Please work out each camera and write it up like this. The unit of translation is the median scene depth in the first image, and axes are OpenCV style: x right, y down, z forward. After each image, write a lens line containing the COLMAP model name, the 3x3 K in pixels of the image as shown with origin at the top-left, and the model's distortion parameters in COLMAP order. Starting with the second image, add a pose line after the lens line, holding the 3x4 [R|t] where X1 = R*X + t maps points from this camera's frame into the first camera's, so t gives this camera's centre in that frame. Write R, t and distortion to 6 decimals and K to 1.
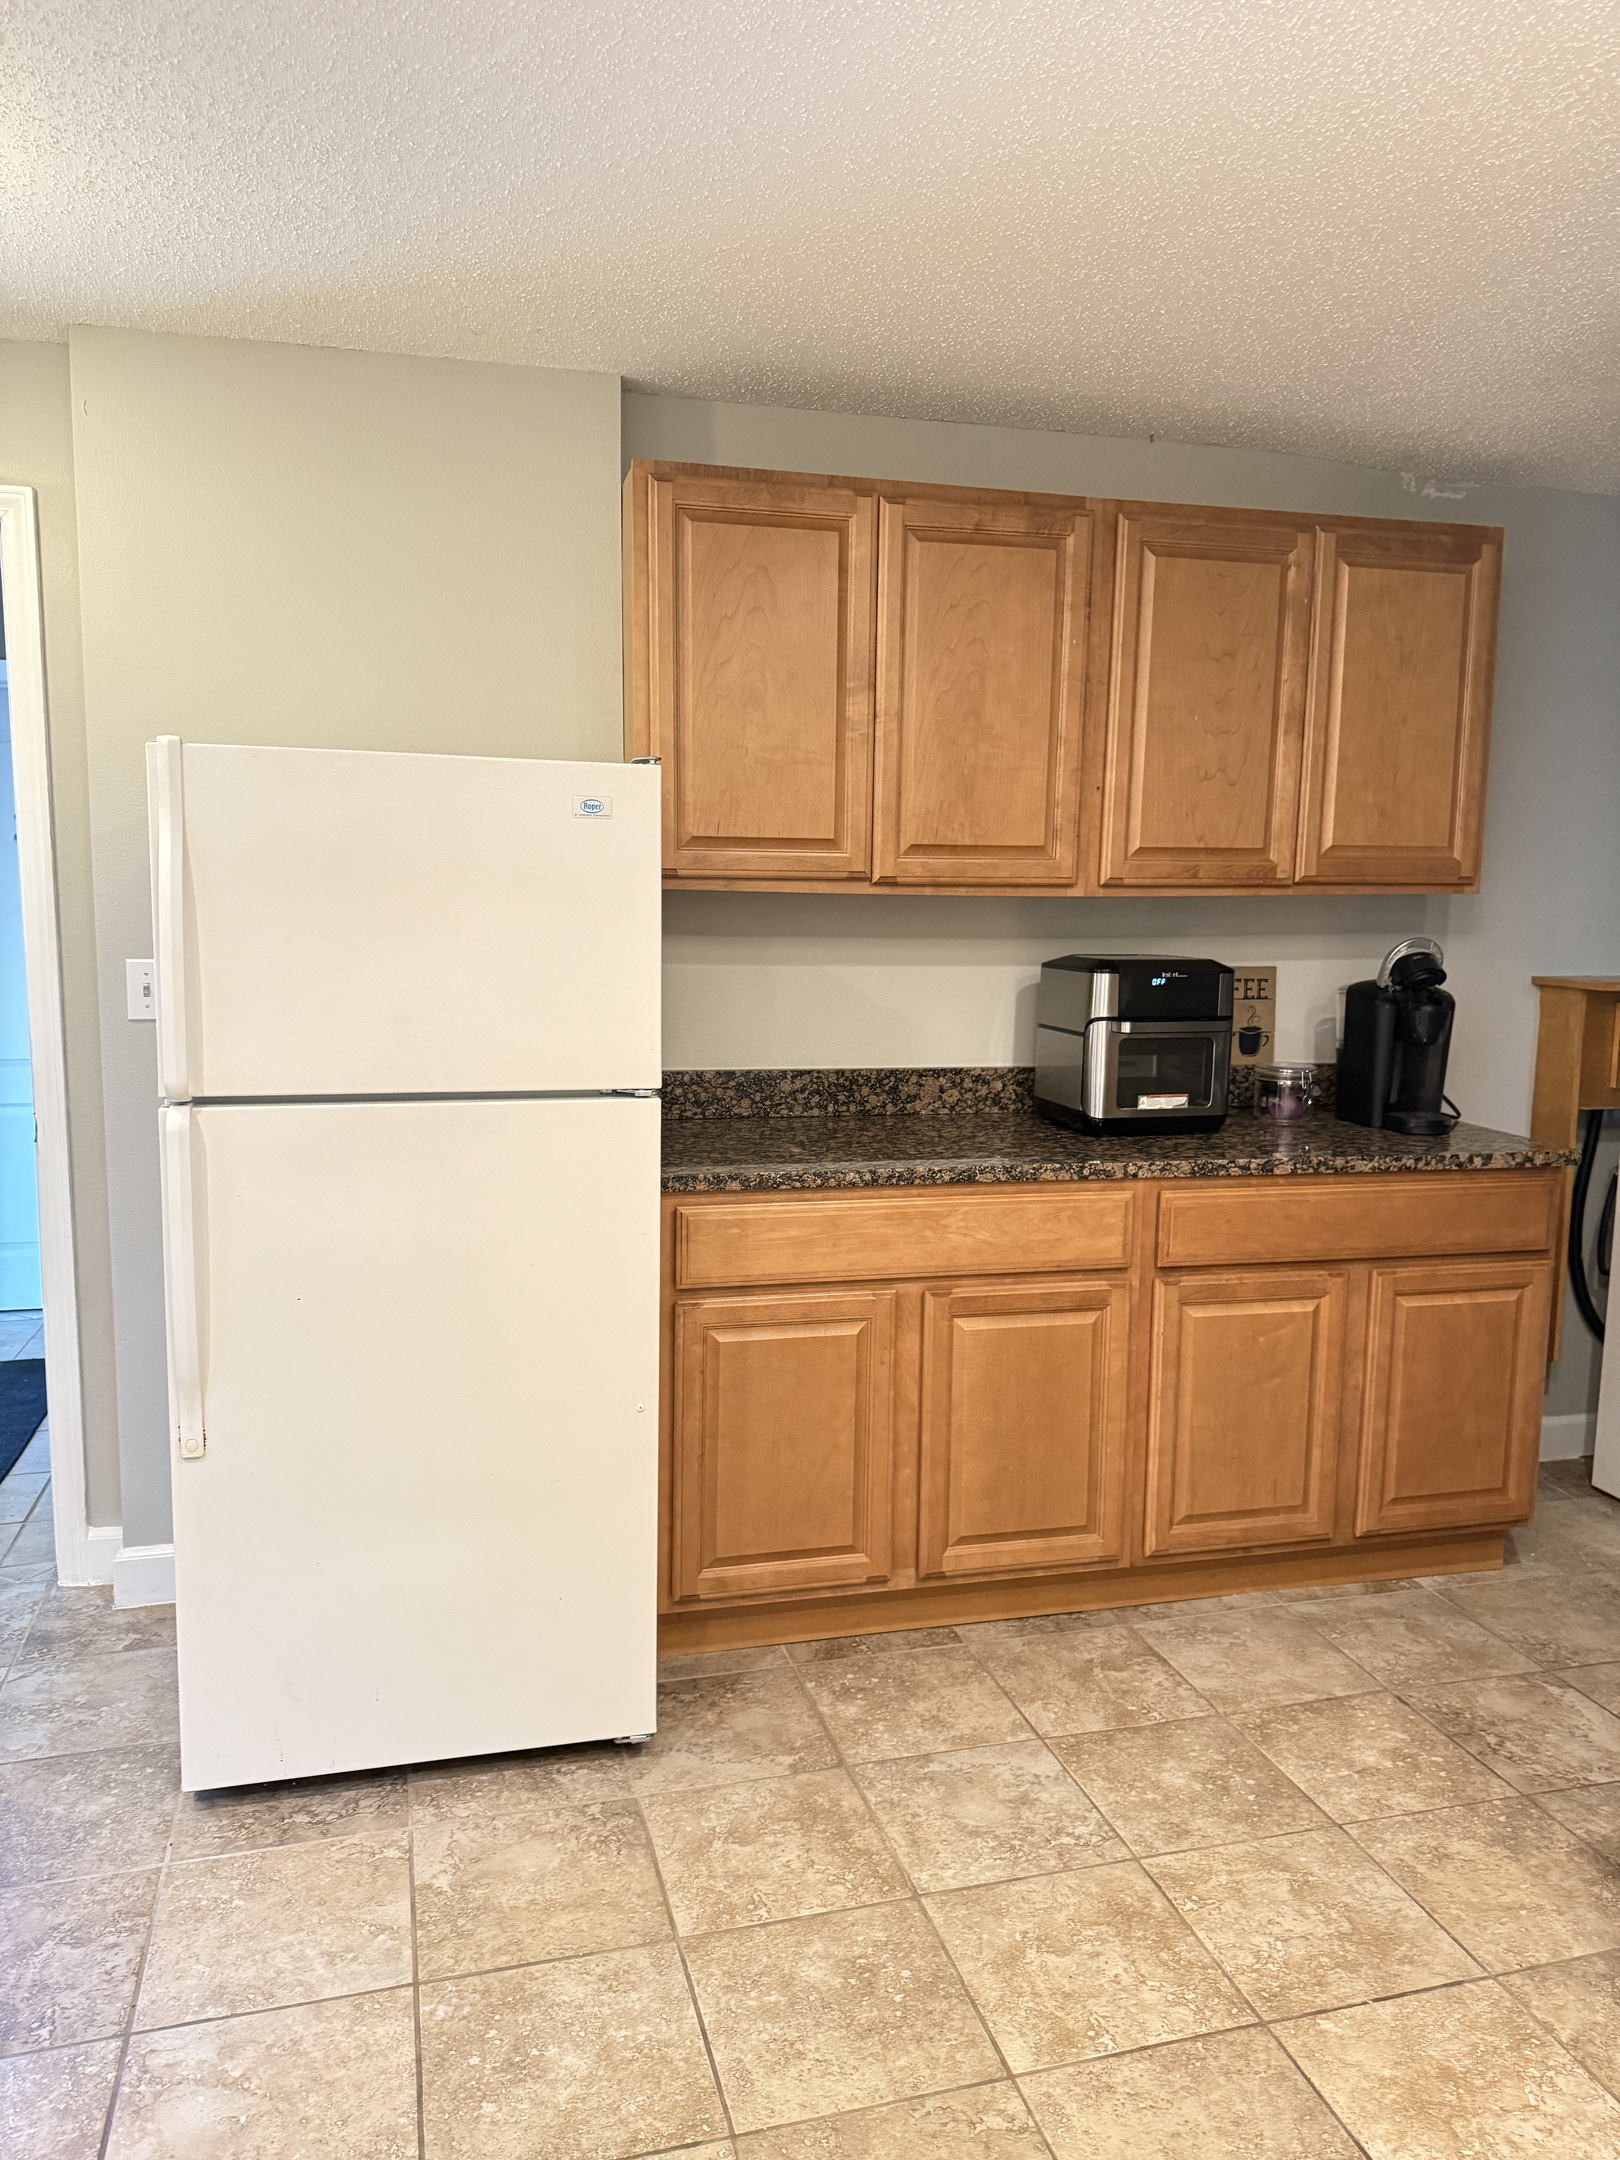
lens RADIAL K [[1482.4, 0, 810.0], [0, 1482.4, 1080.0], [0, 0, 1]] dist [0.129190, -0.228875]
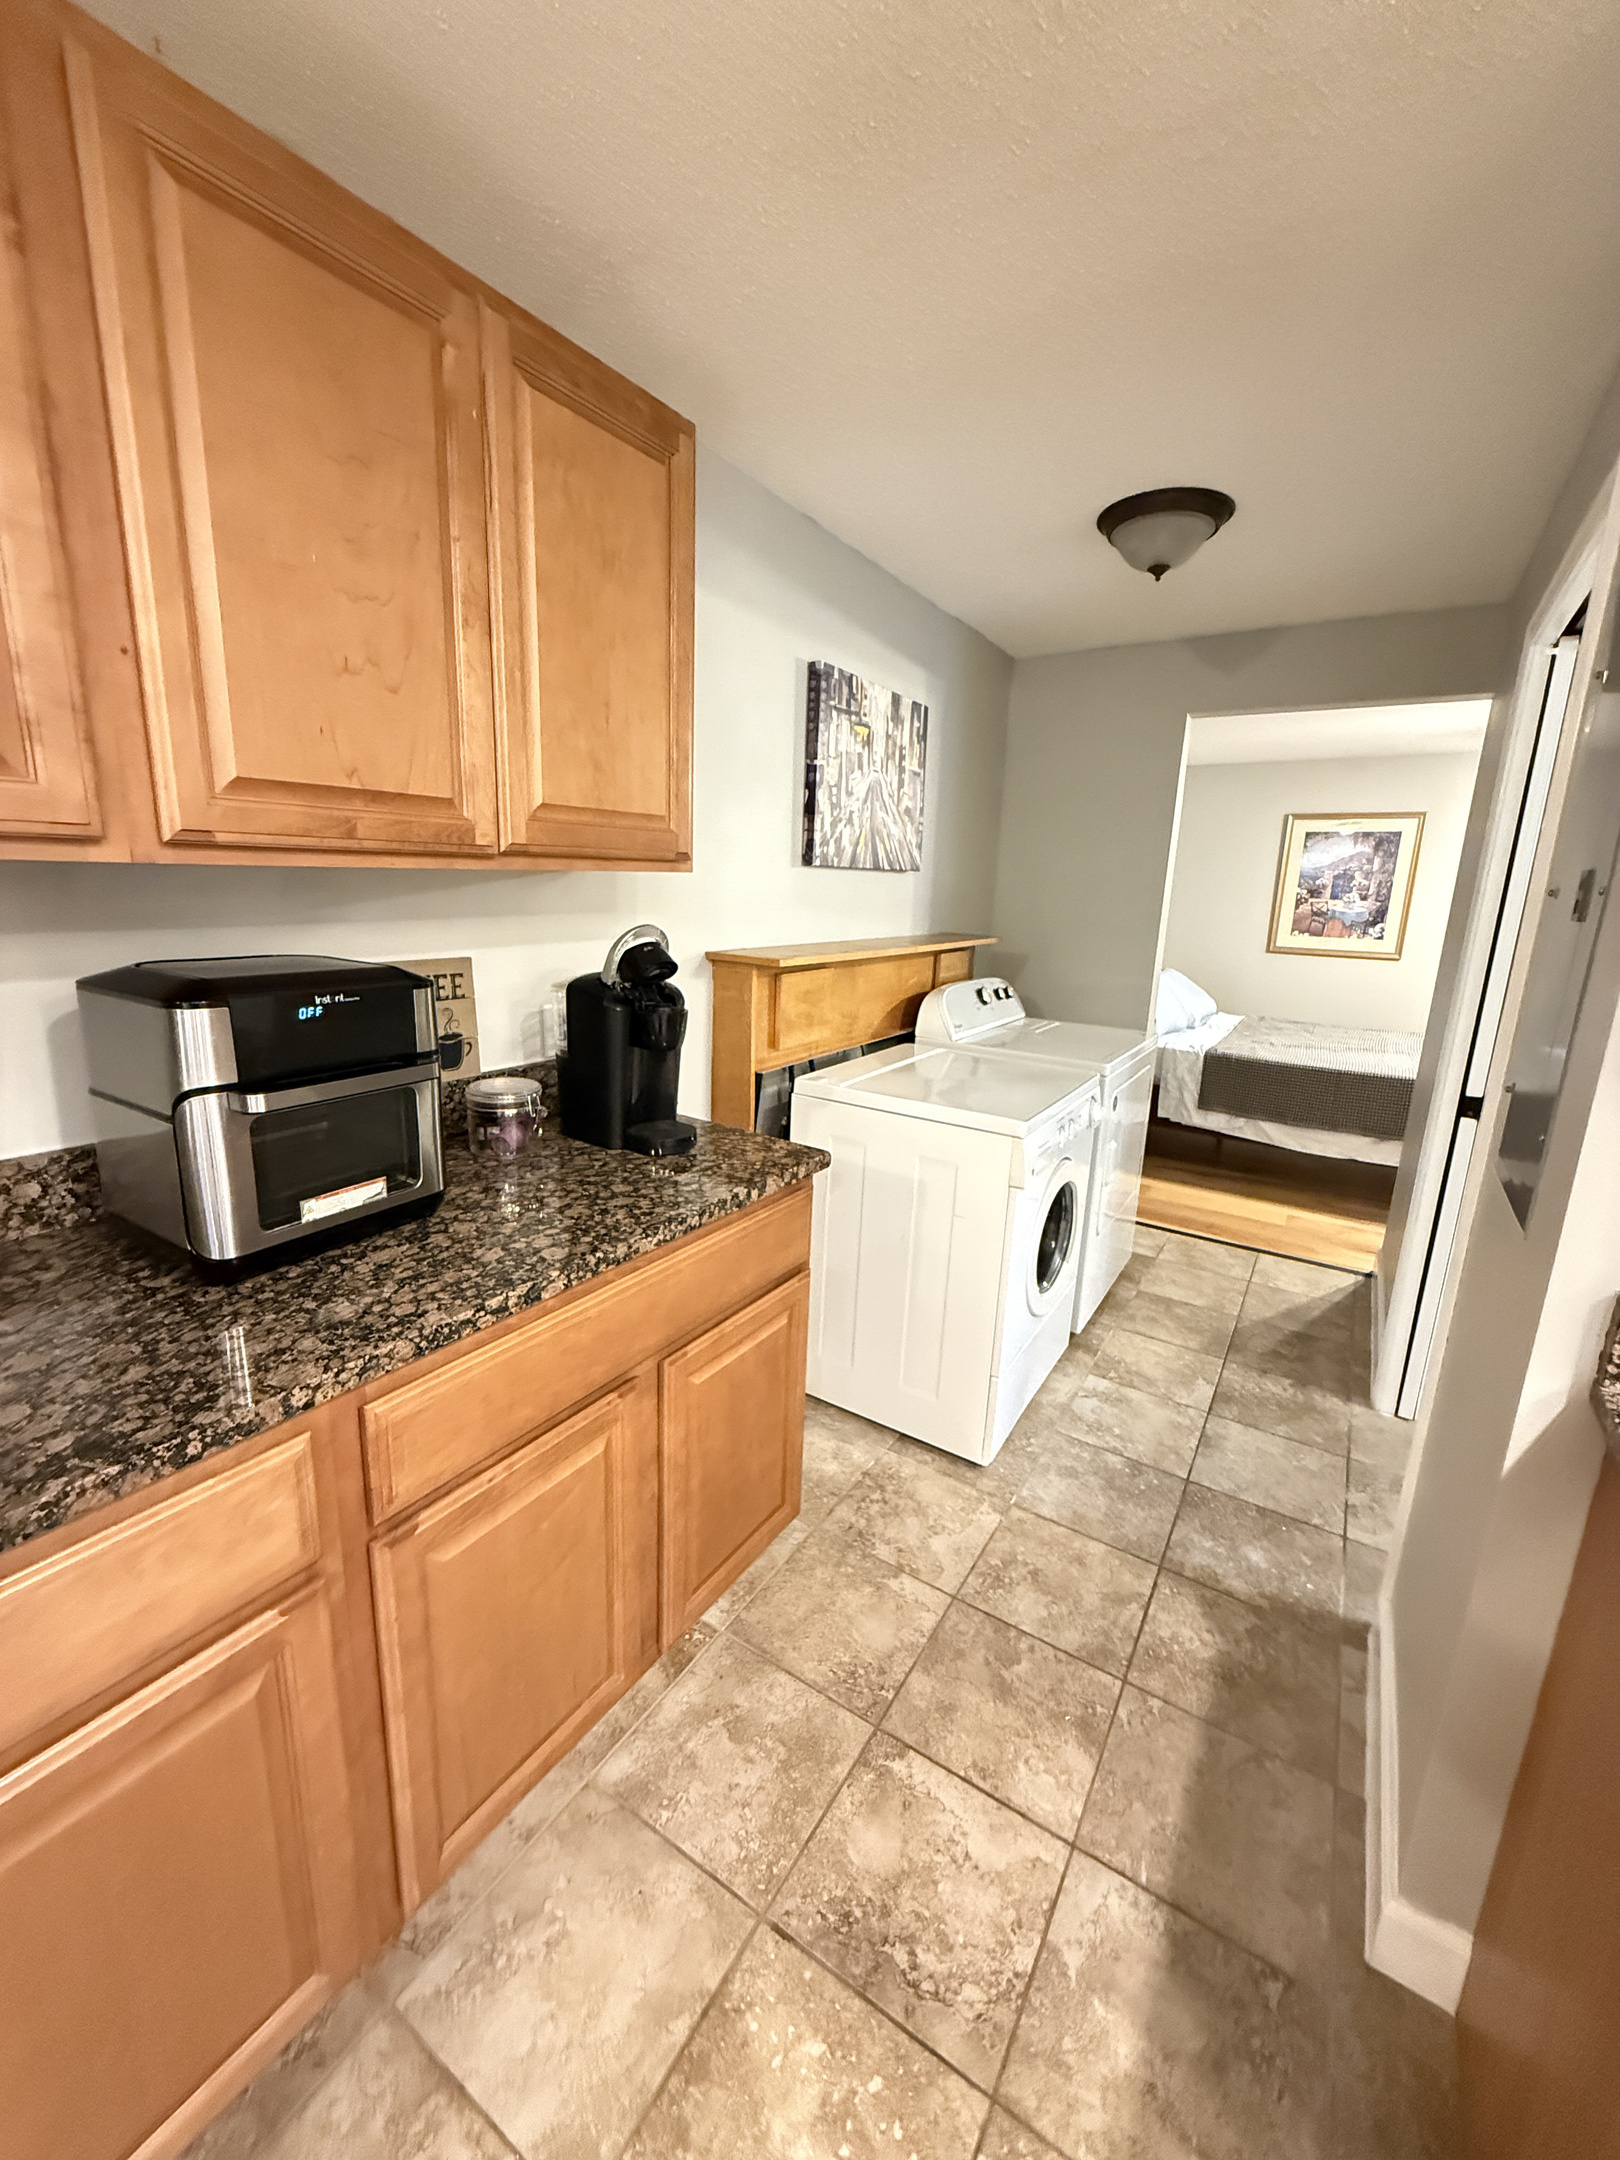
lens RADIAL K [[857.8, 0, 809.8], [0, 857.8, 1075.7], [0, 0, 1]] dist [0.000130, 0.000206]
pose [[0.739811, -0.137753, 0.658561, 0.150461], [0.058189, 0.988248, 0.141347, -0.076954], [-0.670293, -0.066249, 0.739133, 0.604124]]
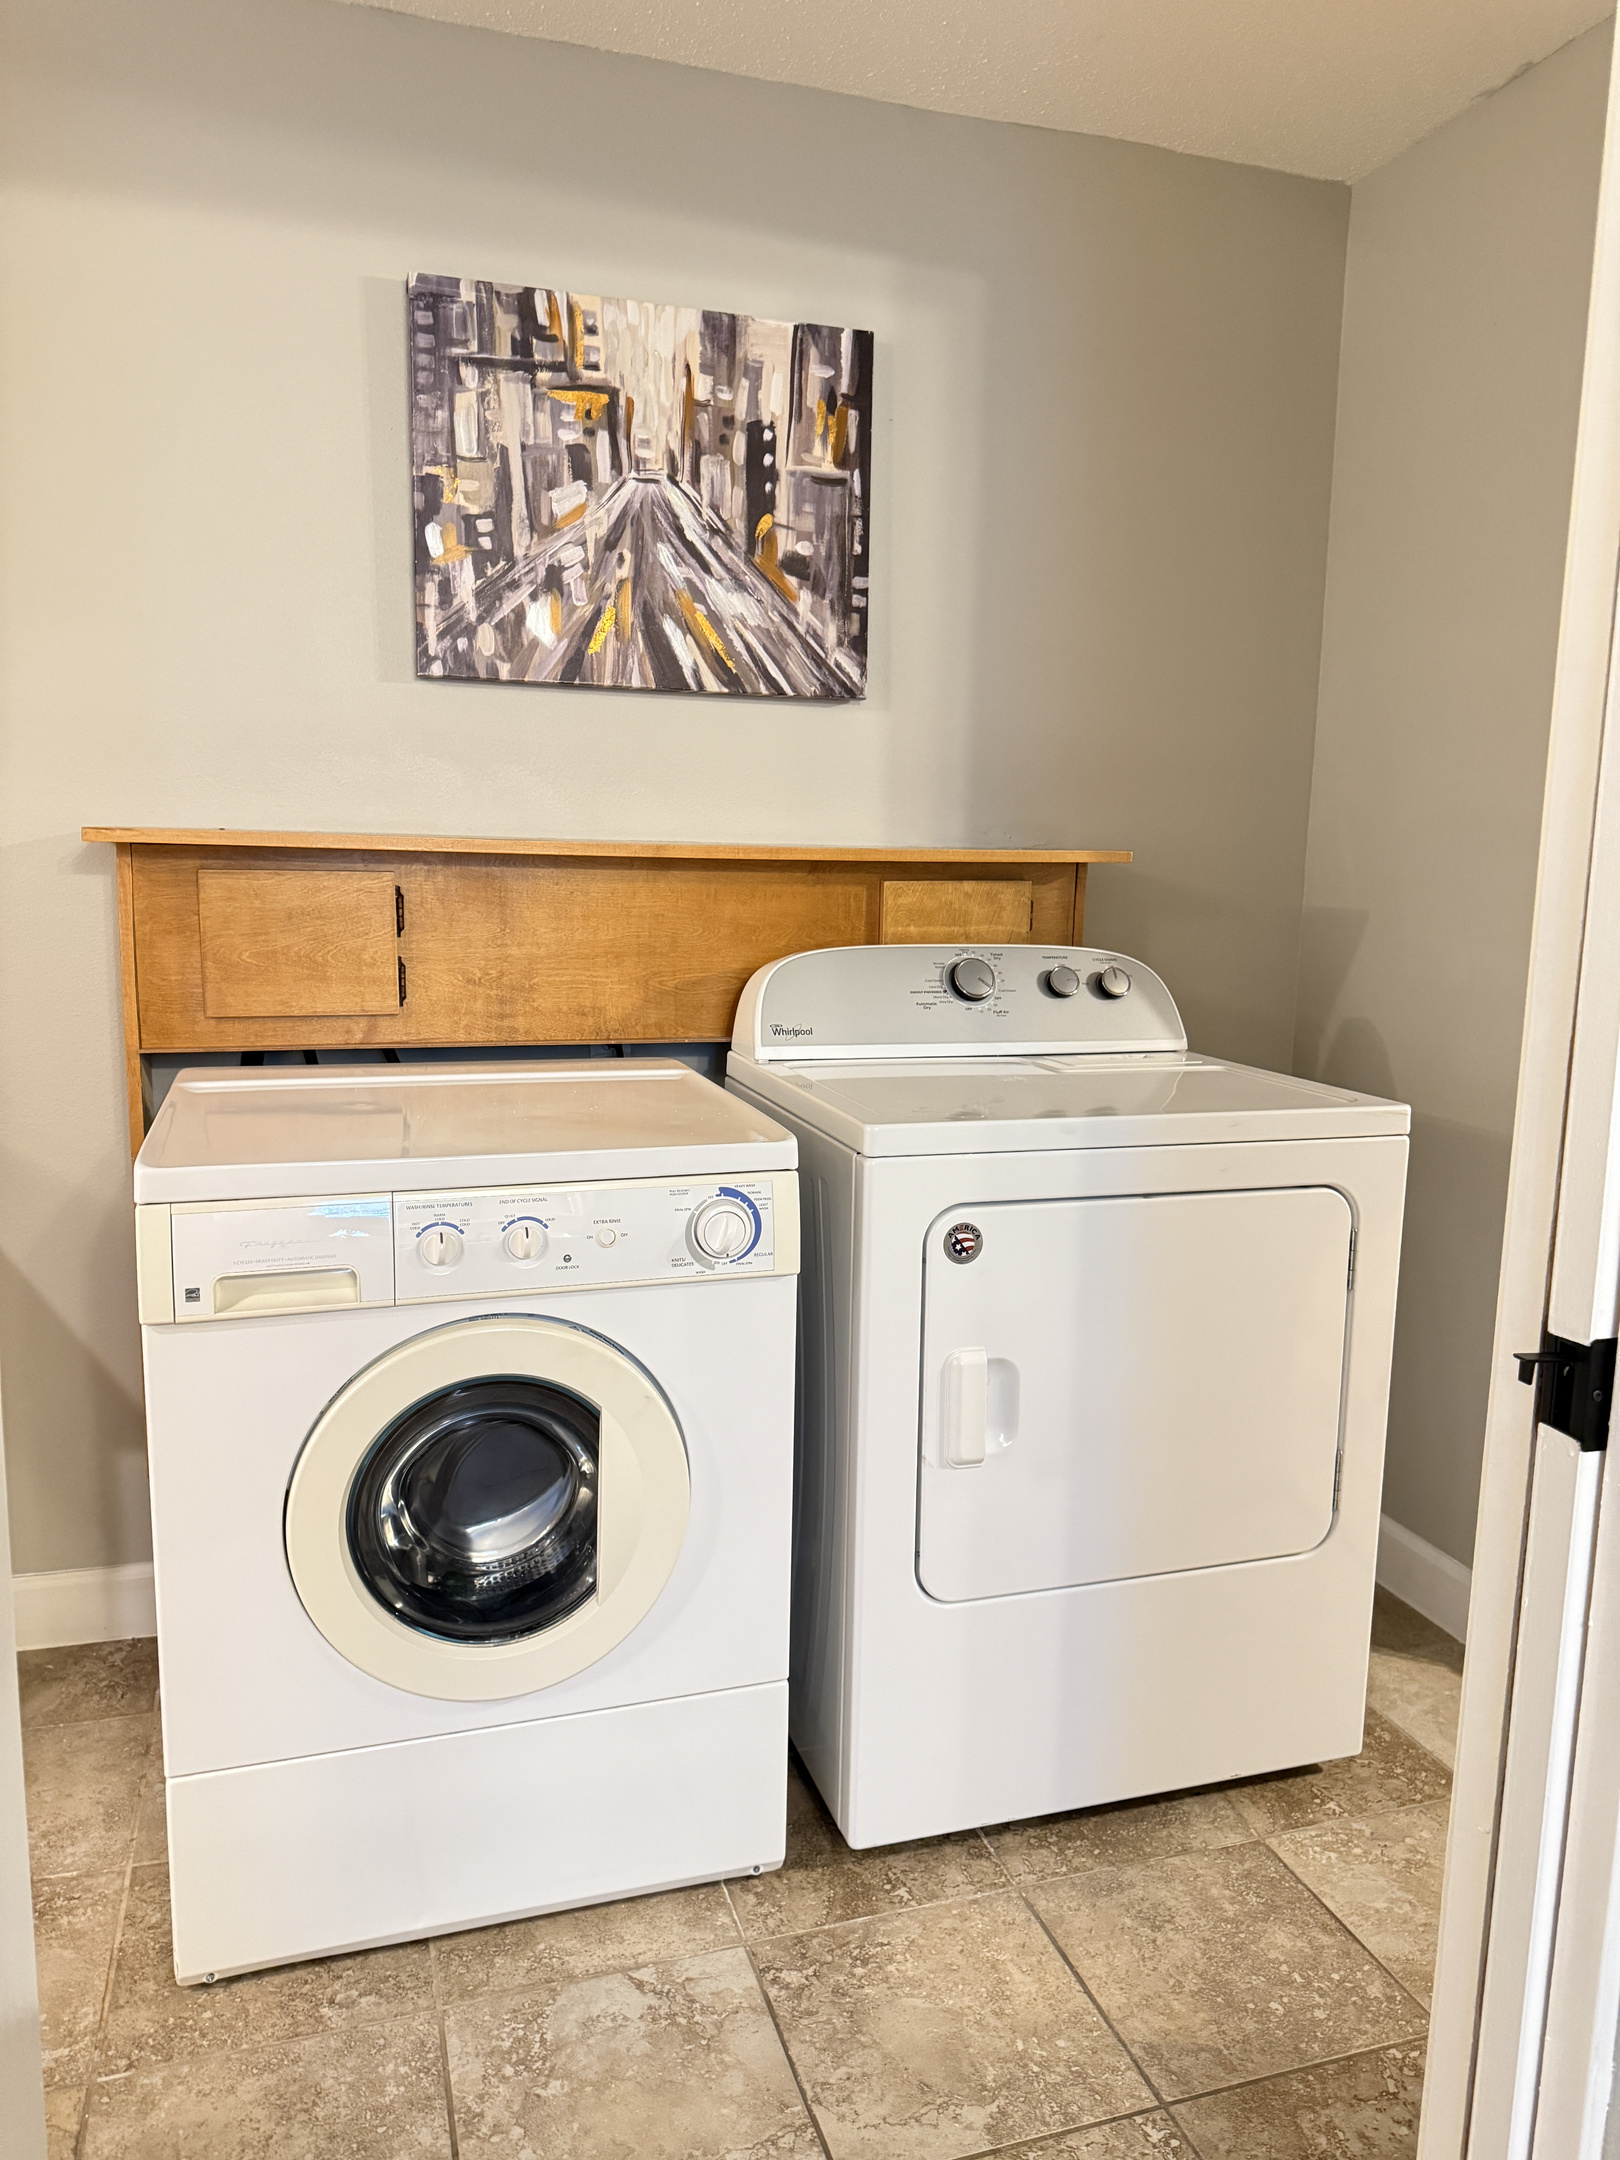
lens RADIAL K [[1516.5, 0, 810.0], [0, 1516.5, 1080.0], [0, 0, 1]] dist [0.156669, -0.331113]
pose [[0.999000, -0.000486, 0.044706, 0.876106], [-0.000698, 0.999649, 0.026483, 0.015998], [-0.044703, -0.026488, 0.998649, 0.465134]]
